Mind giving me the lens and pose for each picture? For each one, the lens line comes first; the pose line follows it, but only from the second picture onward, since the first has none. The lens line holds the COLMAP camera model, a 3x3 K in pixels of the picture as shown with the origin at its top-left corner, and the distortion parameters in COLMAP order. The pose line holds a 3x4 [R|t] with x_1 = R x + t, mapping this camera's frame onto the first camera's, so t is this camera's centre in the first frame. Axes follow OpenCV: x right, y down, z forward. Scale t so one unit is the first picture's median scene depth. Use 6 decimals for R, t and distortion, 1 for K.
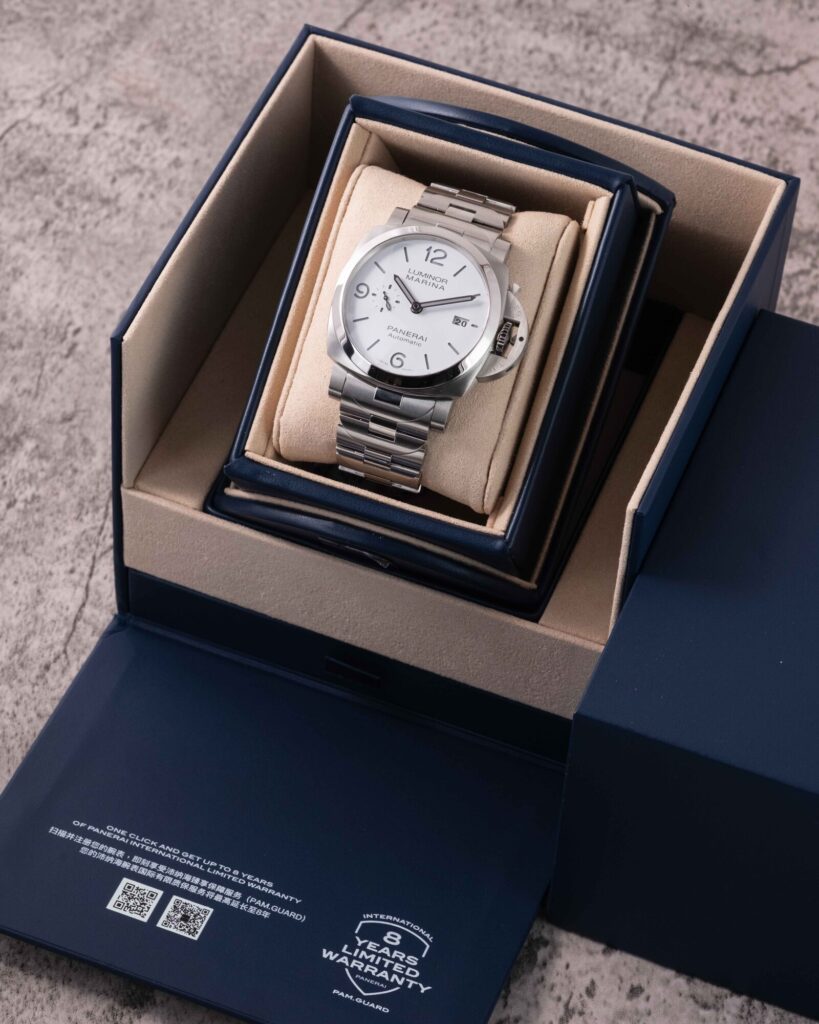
lens RADIAL K [[4775.1, 0, 464.7], [0, 4775.1, 549.3], [0, 0, 1]] dist [0.390977, 0.000000]
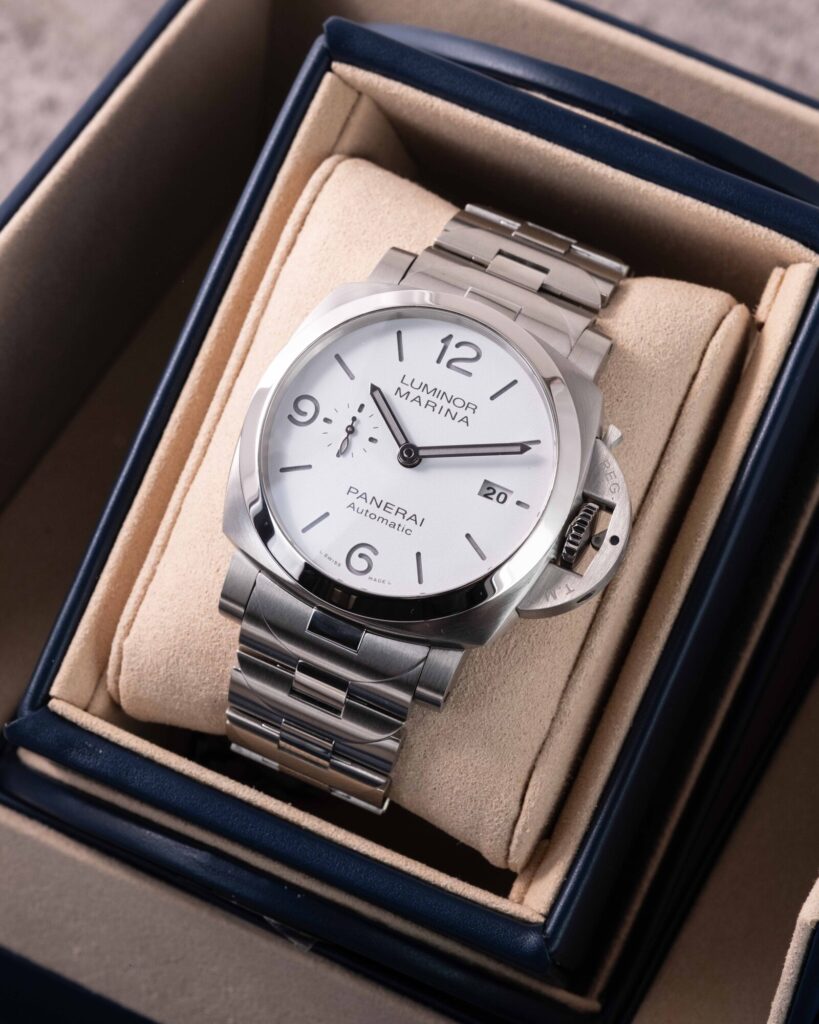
lens RADIAL K [[4775.1, 0, 411.9], [0, 4775.1, 509.5], [0, 0, 1]] dist [0.390977, 0.000000]
pose [[0.995148, 0.094437, -0.027603, 0.004269], [-0.094213, 0.995509, 0.009276, -0.048736], [0.028355, -0.006630, 0.999576, 0.495878]]
